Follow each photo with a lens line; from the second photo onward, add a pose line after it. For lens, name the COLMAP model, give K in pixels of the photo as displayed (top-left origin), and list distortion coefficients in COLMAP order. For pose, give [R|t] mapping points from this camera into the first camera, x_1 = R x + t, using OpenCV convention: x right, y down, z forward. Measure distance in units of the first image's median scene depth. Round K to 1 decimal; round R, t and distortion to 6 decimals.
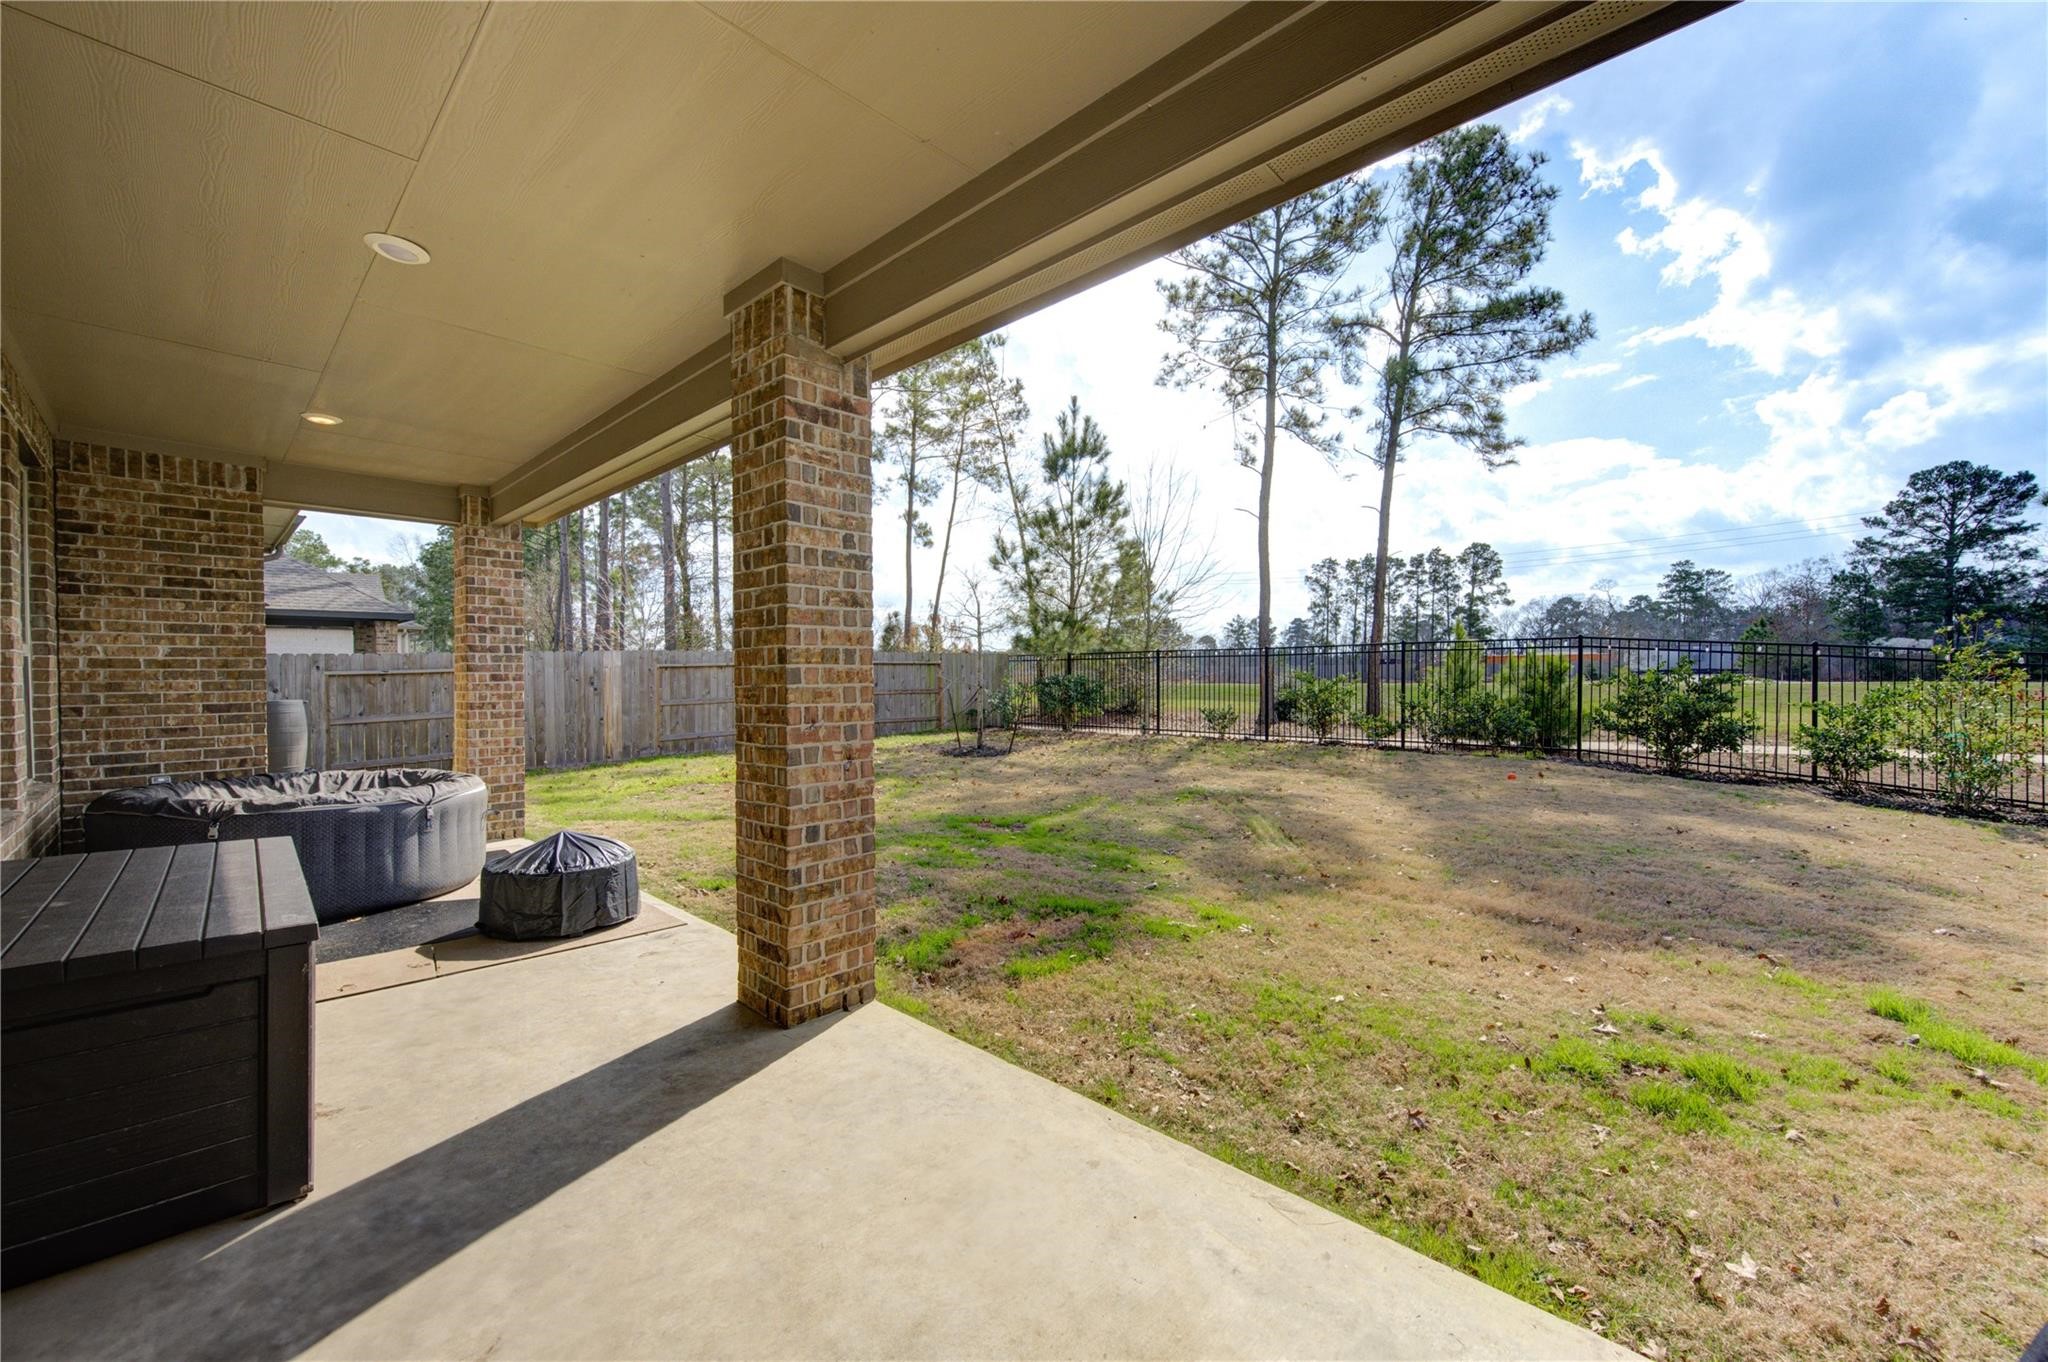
lens RADIAL K [[823.3, 0, 1023.9], [0, 823.3, 683.4], [0, 0, 1]] dist [-0.000632, -0.000032]
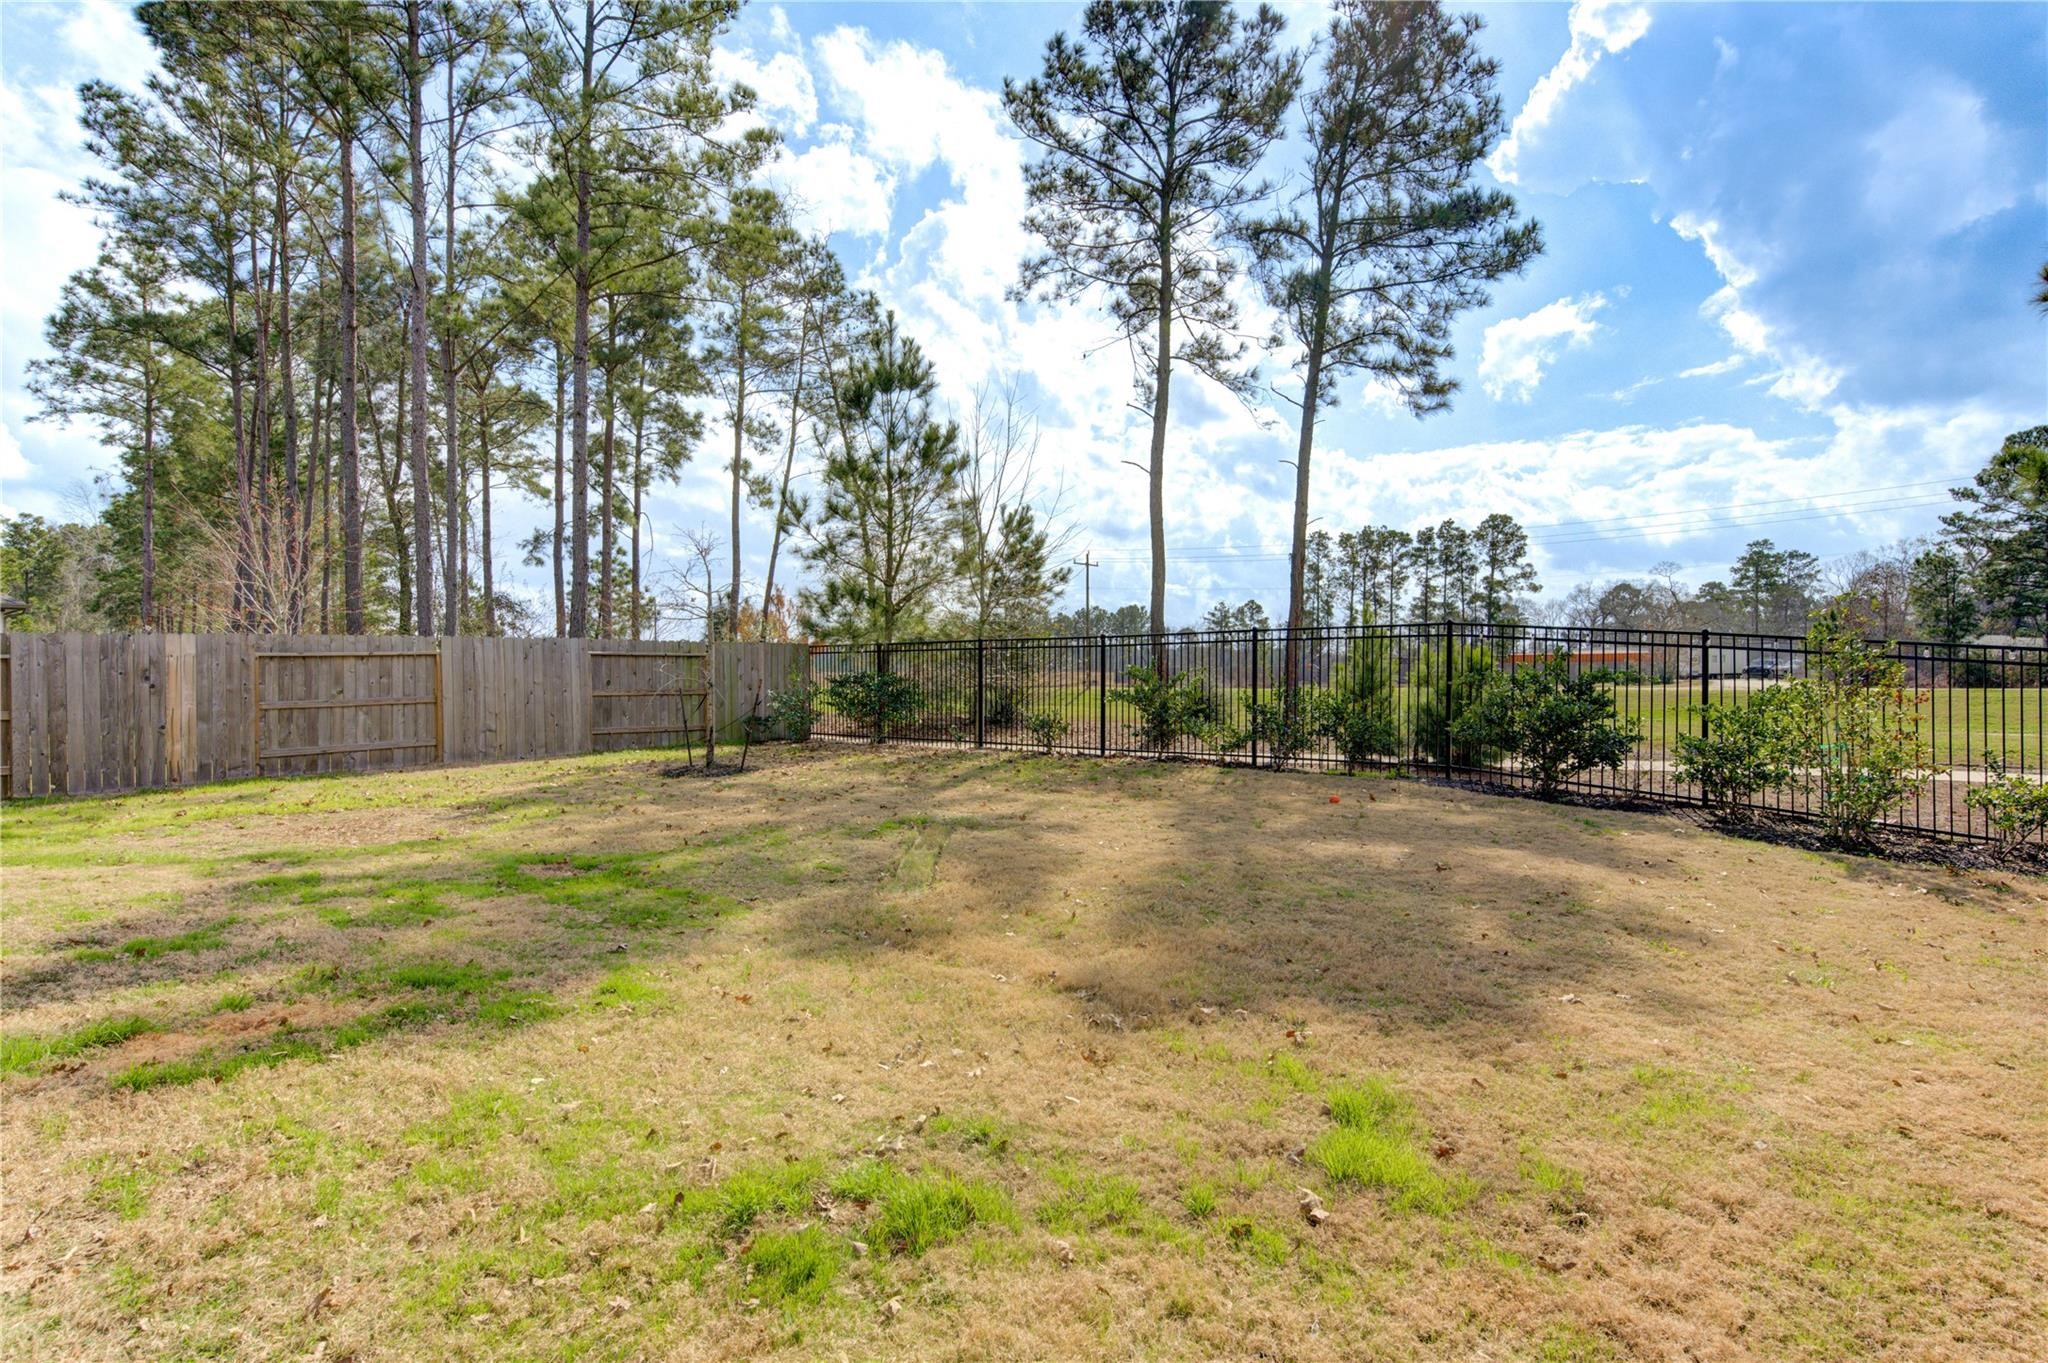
lens RADIAL K [[1047.0, 0, 1024.0], [0, 1047.0, 681.5], [0, 0, 1]] dist [0.007671, 0.000466]
pose [[0.998293, 0.003794, 0.058280, 0.108200], [-0.003433, 0.999974, -0.006294, 0.003564], [-0.058303, 0.006084, 0.998280, 0.012274]]
